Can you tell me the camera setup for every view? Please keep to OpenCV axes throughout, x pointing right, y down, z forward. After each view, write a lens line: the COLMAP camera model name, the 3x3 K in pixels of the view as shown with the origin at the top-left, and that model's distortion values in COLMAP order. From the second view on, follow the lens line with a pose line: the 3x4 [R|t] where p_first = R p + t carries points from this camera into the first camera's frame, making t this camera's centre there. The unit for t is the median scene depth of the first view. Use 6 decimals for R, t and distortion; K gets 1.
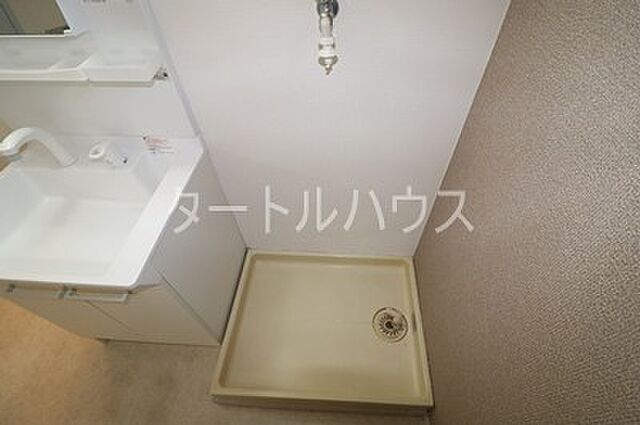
lens RADIAL K [[303.2, 0, 322.3], [0, 303.2, 210.0], [0, 0, 1]] dist [-0.002288, -0.000556]
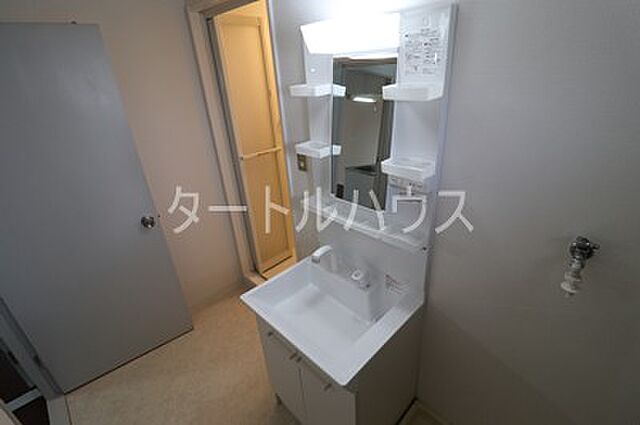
lens RADIAL K [[303.2, 0, 322.3], [0, 303.2, 210.0], [0, 0, 1]] dist [-0.002288, -0.000556]
pose [[0.742194, 0.249747, -0.621912, -0.028889], [-0.479018, 0.846687, -0.231652, -0.033660], [0.468710, 0.469837, 0.748040, -0.297146]]
